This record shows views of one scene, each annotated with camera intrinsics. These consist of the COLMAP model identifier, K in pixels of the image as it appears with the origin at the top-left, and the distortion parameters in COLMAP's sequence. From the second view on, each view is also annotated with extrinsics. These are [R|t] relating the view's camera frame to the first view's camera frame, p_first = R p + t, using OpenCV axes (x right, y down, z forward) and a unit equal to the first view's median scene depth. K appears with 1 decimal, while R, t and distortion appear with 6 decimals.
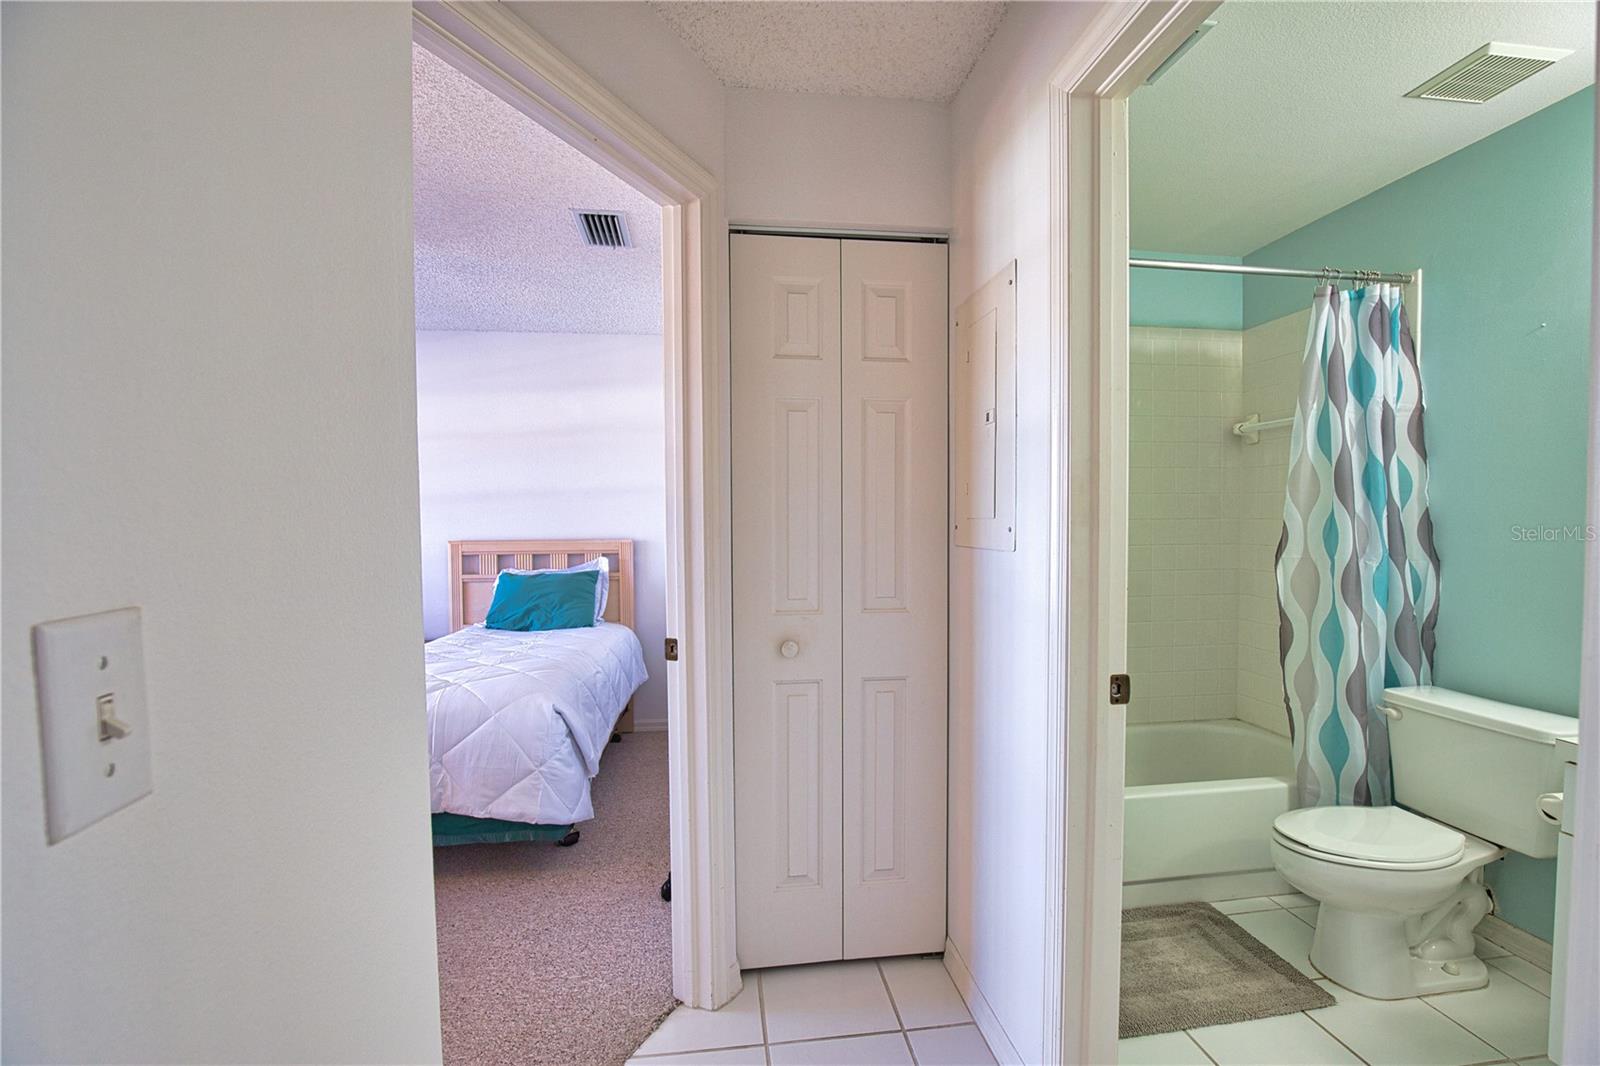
lens RADIAL K [[729.1, 0, 807.6], [0, 729.1, 542.3], [0, 0, 1]] dist [-0.037566, 0.007513]
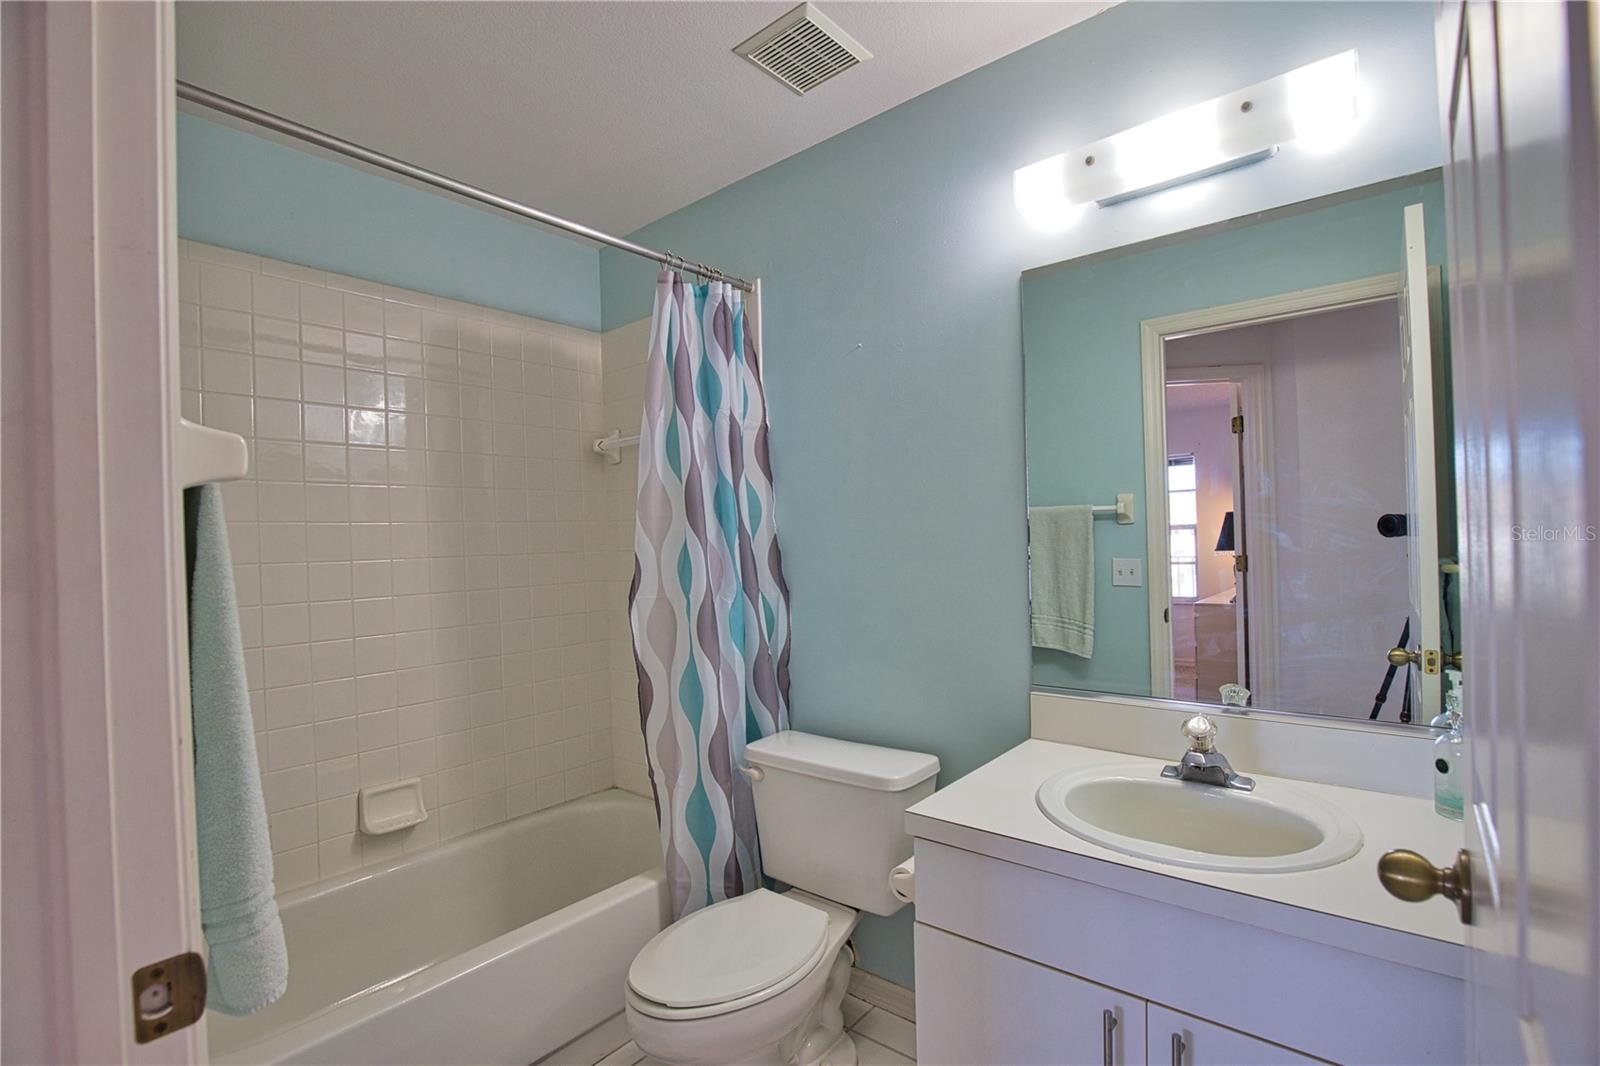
lens RADIAL K [[729.1, 0, 807.6], [0, 729.1, 542.3], [0, 0, 1]] dist [-0.037566, 0.007513]
pose [[0.734448, -0.019058, 0.678397, 0.263976], [0.050369, 0.998379, -0.026484, -0.011505], [-0.676793, 0.053621, 0.734218, 0.282188]]
